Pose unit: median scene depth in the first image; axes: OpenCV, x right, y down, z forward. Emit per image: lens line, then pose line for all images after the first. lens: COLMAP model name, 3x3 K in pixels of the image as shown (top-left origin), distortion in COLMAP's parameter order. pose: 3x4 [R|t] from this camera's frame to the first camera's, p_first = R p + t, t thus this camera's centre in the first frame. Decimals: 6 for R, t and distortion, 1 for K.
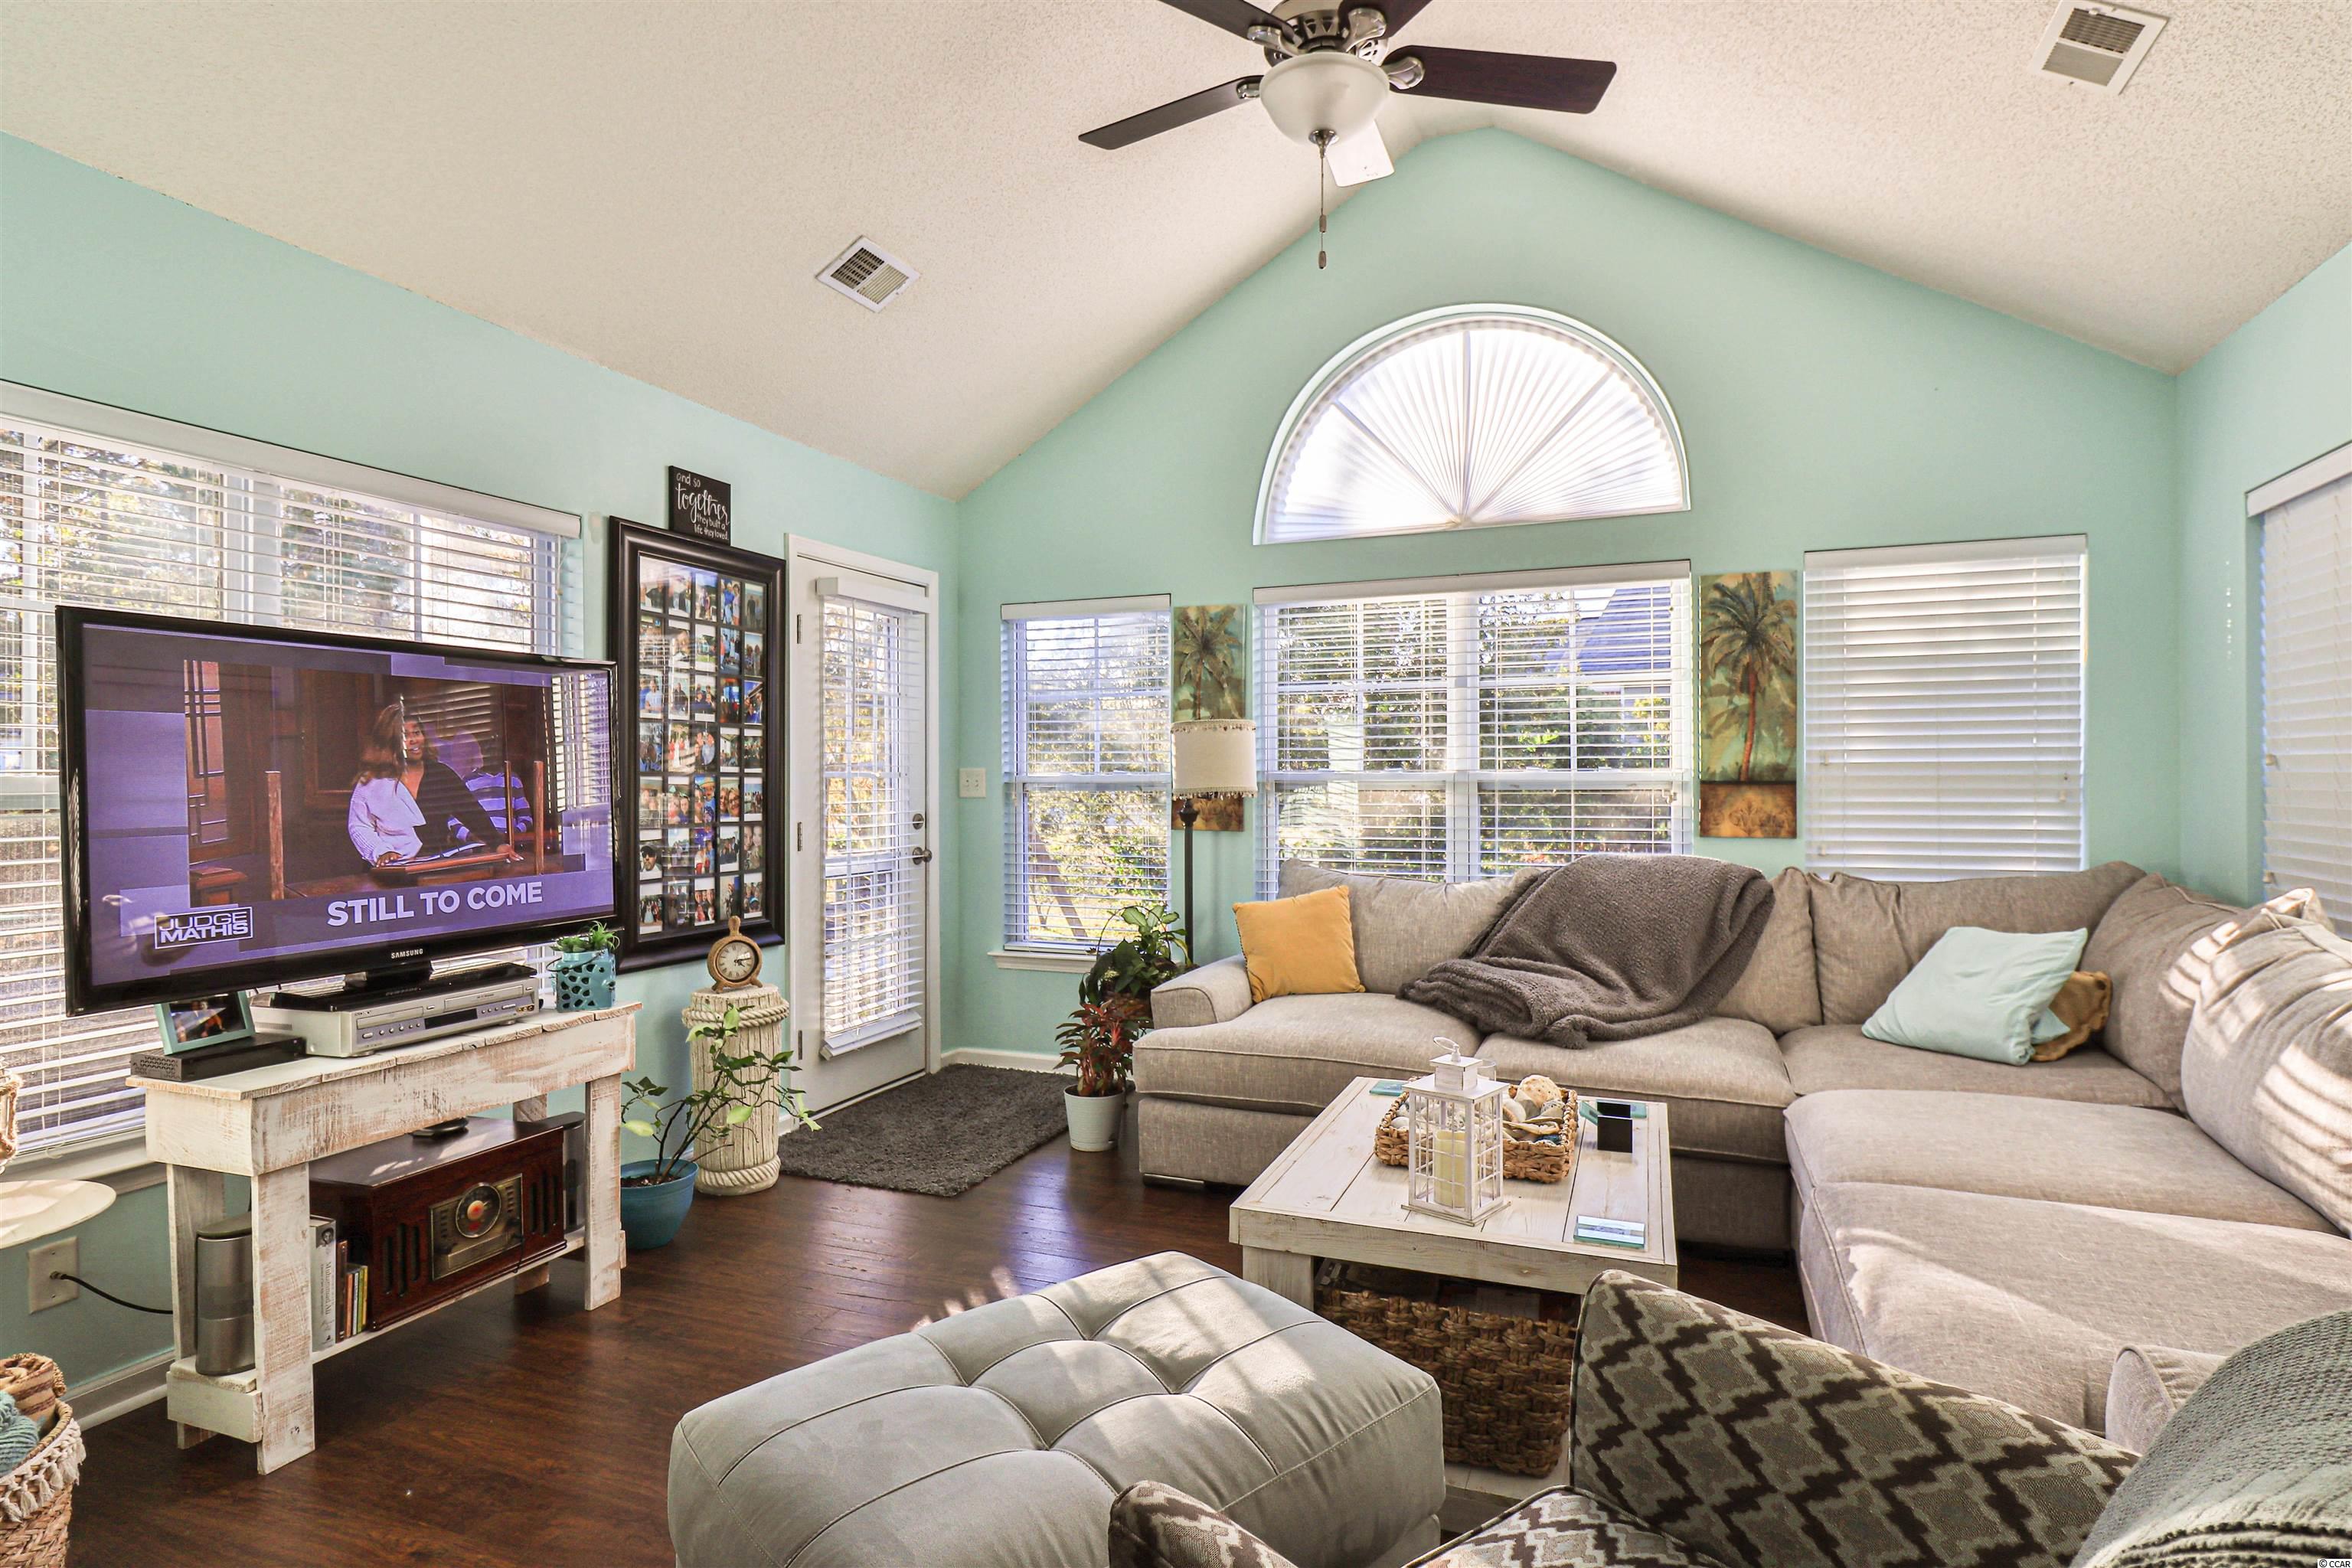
lens RADIAL K [[1226.5, 0, 1171.6], [0, 1226.5, 771.0], [0, 0, 1]] dist [0.002688, -0.000278]
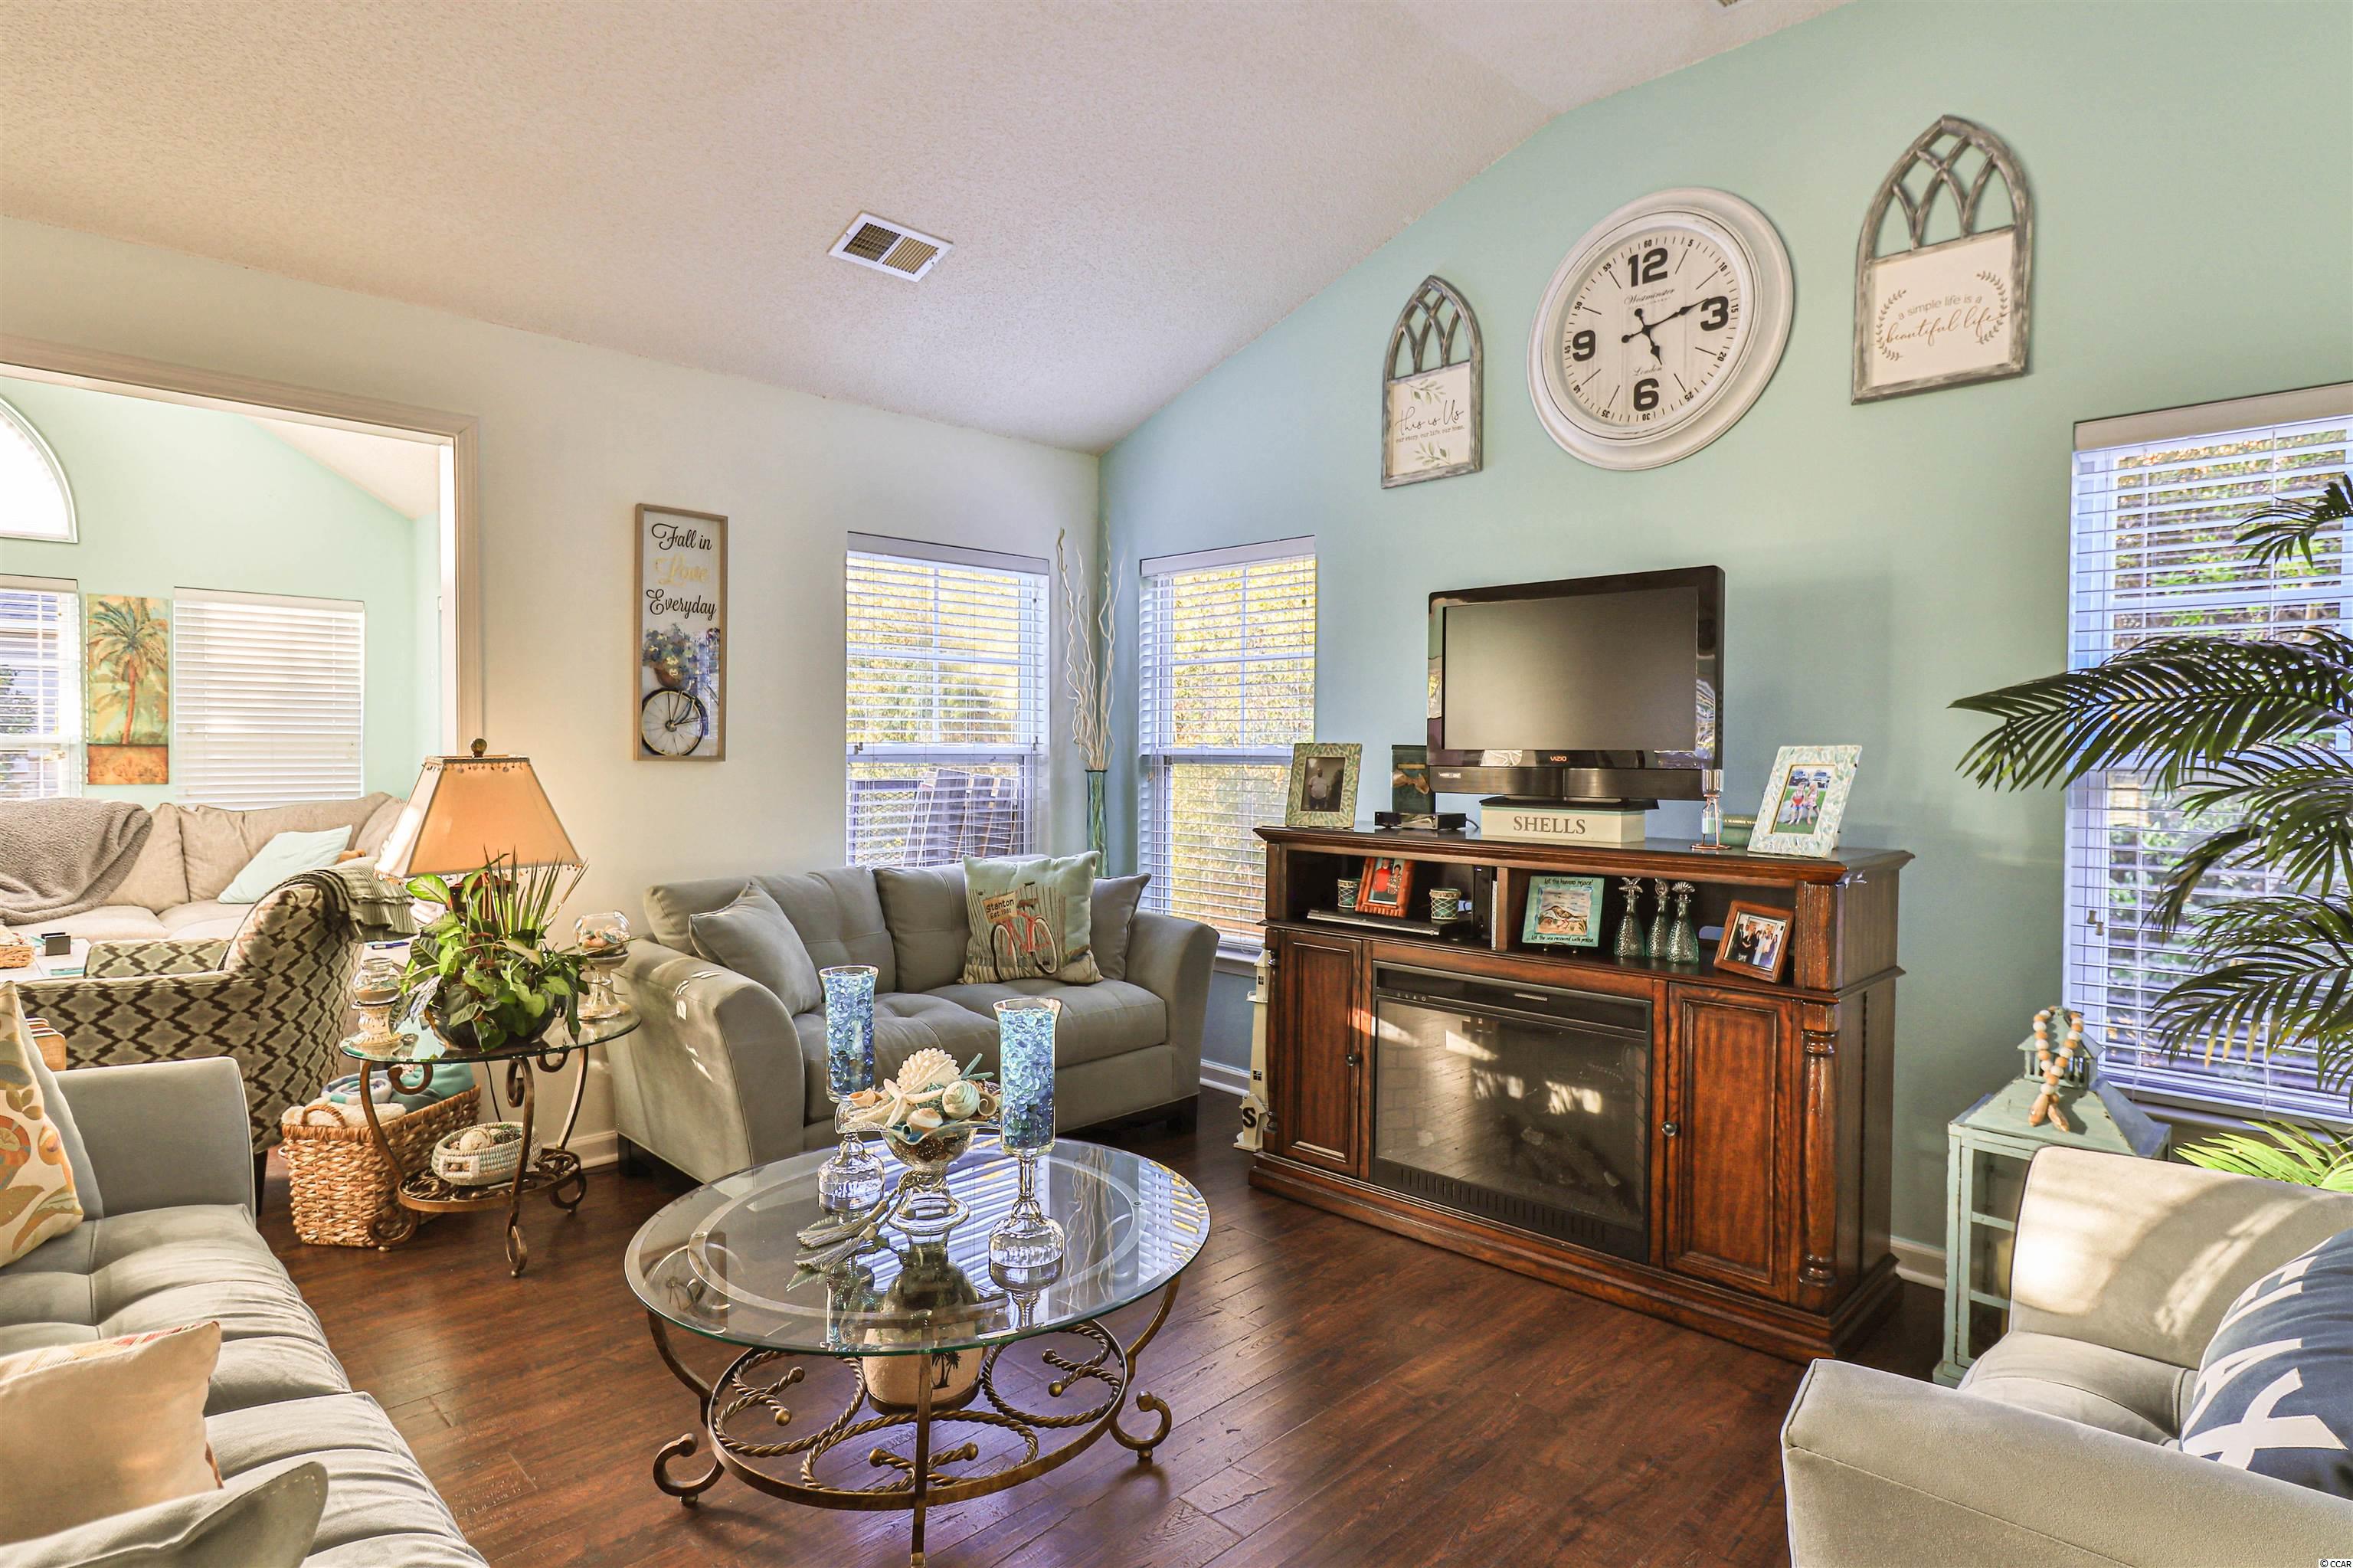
lens RADIAL K [[1227.0, 0, 1204.8], [0, 1227.0, 771.2], [0, 0, 1]] dist [0.002688, -0.000278]
pose [[0.374670, -0.011259, 0.927090, -0.384399], [-0.013659, 0.999751, 0.017661, -0.002945], [-0.927058, -0.019280, 0.374423, -0.689539]]
